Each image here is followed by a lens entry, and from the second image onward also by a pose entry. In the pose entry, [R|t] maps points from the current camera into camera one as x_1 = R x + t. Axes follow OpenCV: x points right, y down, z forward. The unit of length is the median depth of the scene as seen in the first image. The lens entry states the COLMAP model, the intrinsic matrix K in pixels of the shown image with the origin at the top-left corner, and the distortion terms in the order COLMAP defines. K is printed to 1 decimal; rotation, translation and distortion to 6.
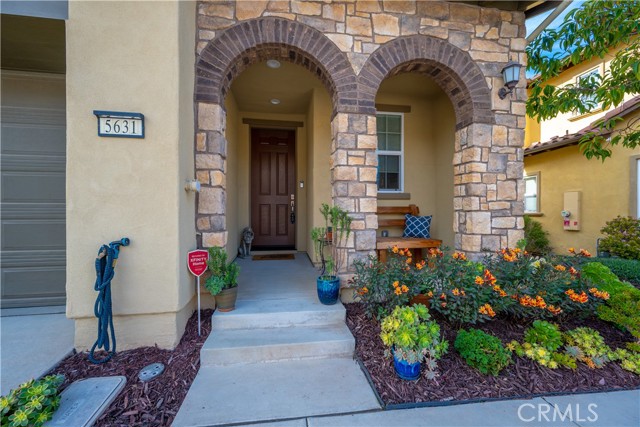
lens RADIAL K [[251.2, 0, 322.0], [0, 251.2, 215.0], [0, 0, 1]] dist [-0.000830, -0.000138]
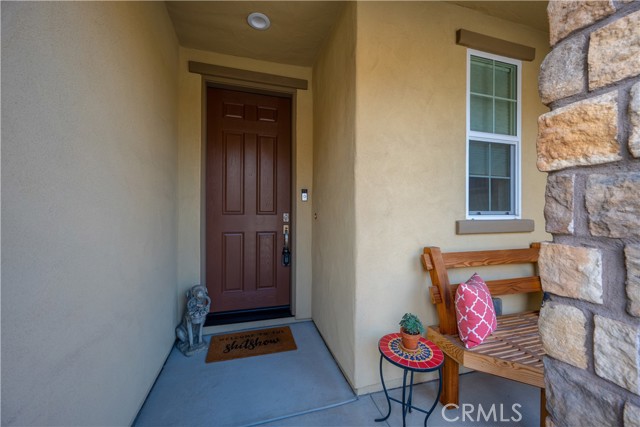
lens RADIAL K [[251.2, 0, 322.0], [0, 251.2, 215.0], [0, 0, 1]] dist [-0.000830, -0.000138]
pose [[0.992048, 0.003258, 0.125816, -0.113066], [-0.003023, 0.999993, -0.002066, -0.079595], [-0.125822, 0.001669, 0.992051, 0.465975]]
